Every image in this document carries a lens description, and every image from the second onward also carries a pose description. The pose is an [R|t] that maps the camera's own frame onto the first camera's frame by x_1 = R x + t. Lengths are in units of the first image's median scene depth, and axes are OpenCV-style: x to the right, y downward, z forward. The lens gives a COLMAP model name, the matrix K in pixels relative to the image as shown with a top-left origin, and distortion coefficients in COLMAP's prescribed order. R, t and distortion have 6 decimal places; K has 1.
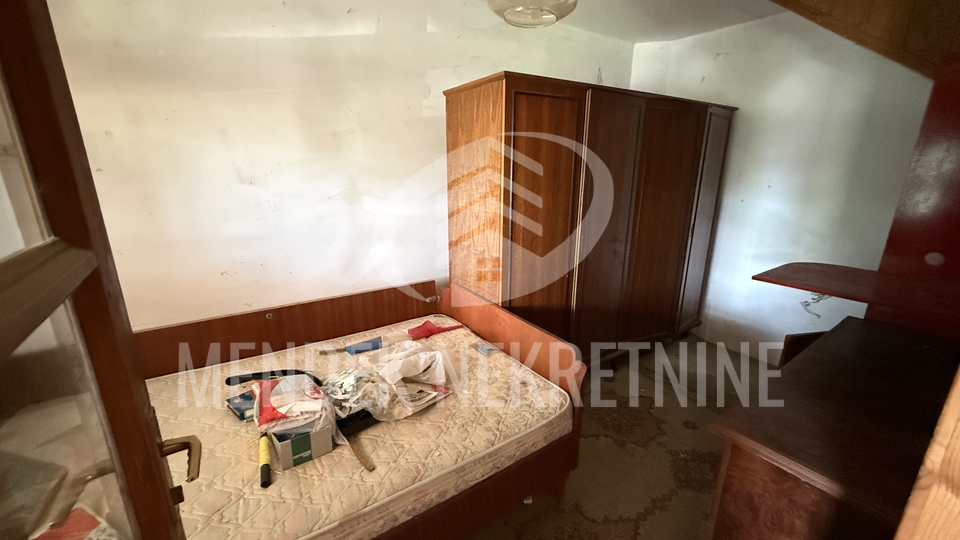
lens RADIAL K [[383.4, 0, 478.7], [0, 383.4, 268.7], [0, 0, 1]] dist [-0.000554, 0.000222]
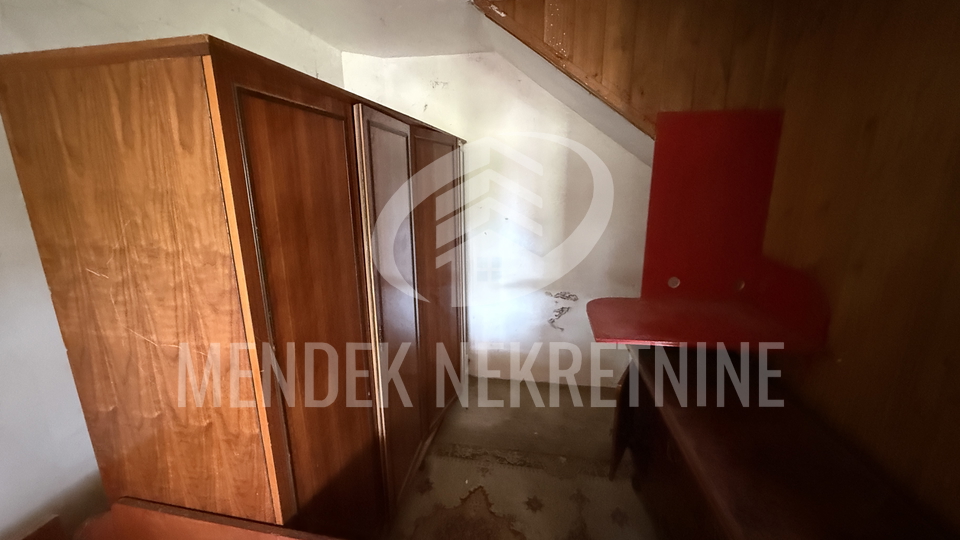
lens RADIAL K [[383.4, 0, 478.7], [0, 383.4, 268.7], [0, 0, 1]] dist [-0.000554, 0.000222]
pose [[0.690795, -0.172997, 0.702050, -0.068561], [0.200154, 0.978765, 0.044239, -0.235923], [-0.694795, 0.109958, 0.710753, 0.546652]]
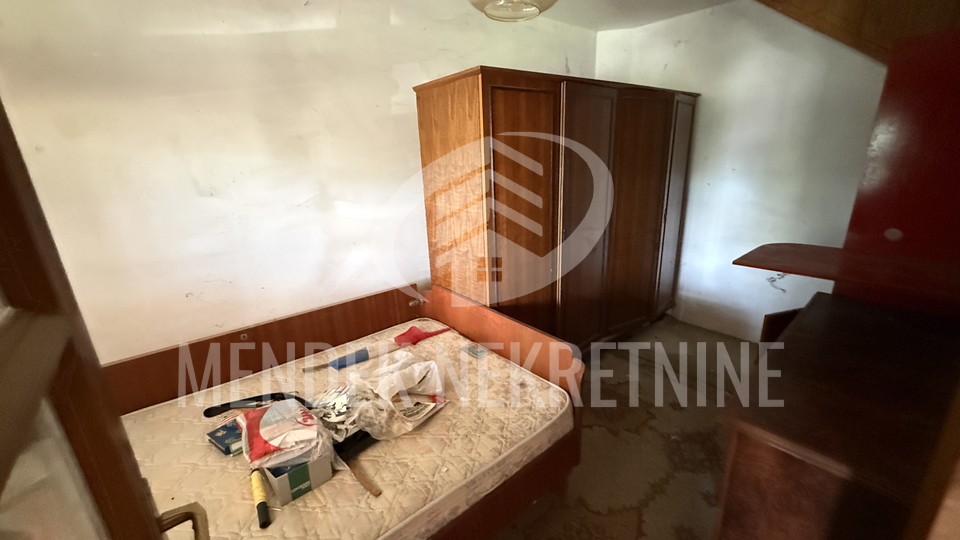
lens RADIAL K [[383.4, 0, 478.7], [0, 383.4, 268.7], [0, 0, 1]] dist [-0.000554, 0.000222]
pose [[0.994172, -0.068679, 0.083092, -0.053422], [0.066685, 0.997421, 0.026542, -0.033692], [-0.084701, -0.020847, 0.996188, 0.030699]]
